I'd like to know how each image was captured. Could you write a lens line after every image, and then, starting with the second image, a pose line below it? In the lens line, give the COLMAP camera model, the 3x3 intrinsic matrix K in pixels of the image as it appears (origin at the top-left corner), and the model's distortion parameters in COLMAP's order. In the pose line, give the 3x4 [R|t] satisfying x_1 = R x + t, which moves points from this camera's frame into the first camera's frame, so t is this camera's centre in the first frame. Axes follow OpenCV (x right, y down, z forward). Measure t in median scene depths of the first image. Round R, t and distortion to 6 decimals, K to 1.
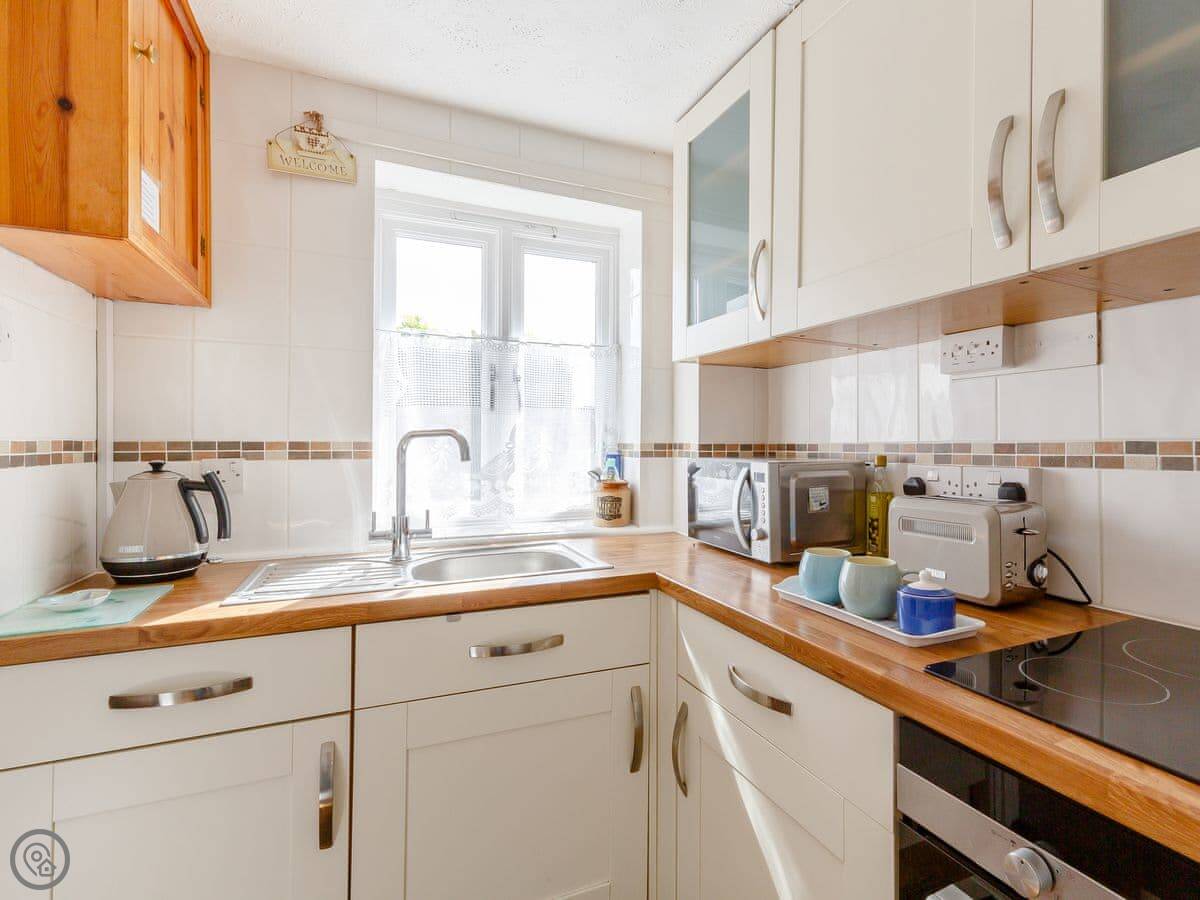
lens RADIAL K [[544.7, 0, 600.0], [0, 544.7, 450.0], [0, 0, 1]] dist [-0.001627, -0.000925]
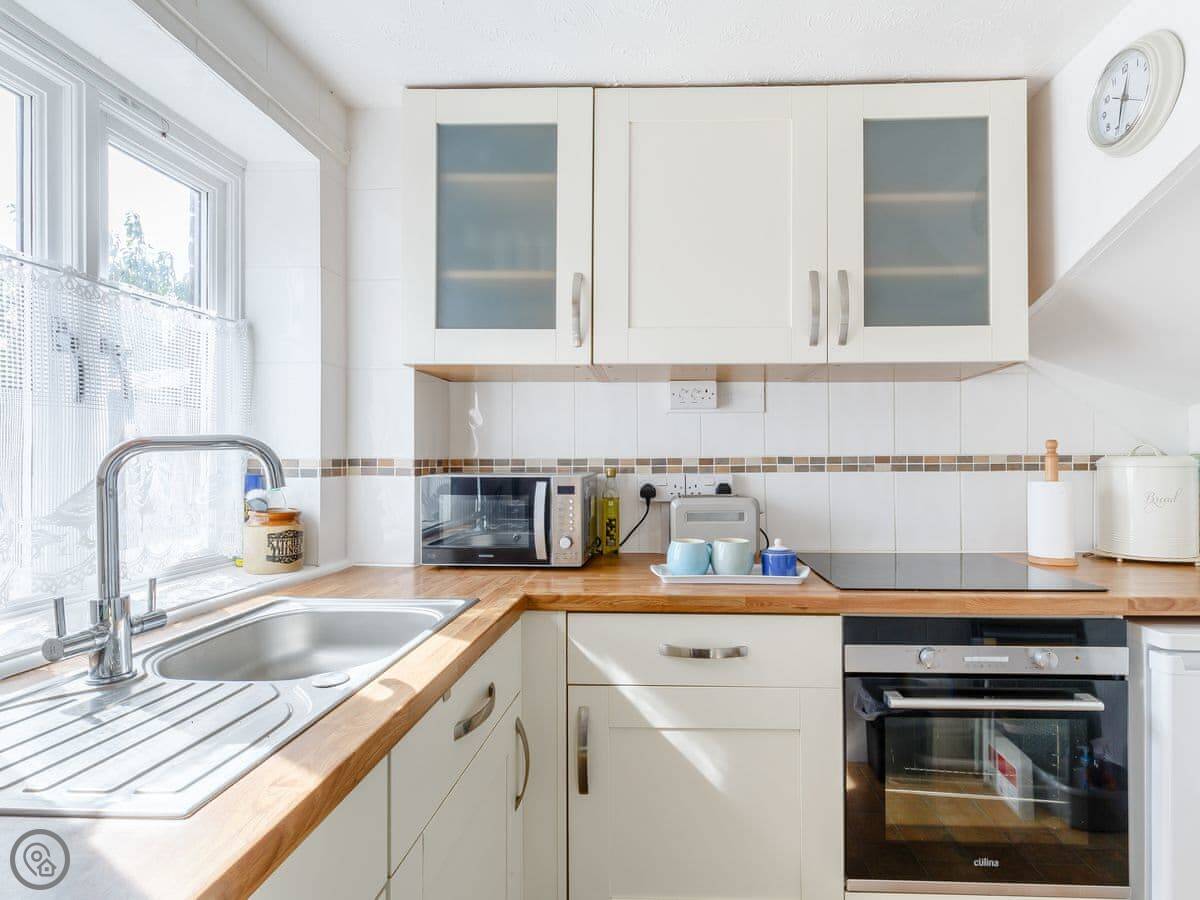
lens RADIAL K [[599.1, 0, 602.2], [0, 599.1, 469.9], [0, 0, 1]] dist [0.002124, -0.014836]
pose [[0.507318, -0.017615, 0.861579, -0.802792], [0.012690, 0.999835, 0.012970, -0.004402], [-0.861665, 0.004353, 0.507458, 0.388475]]
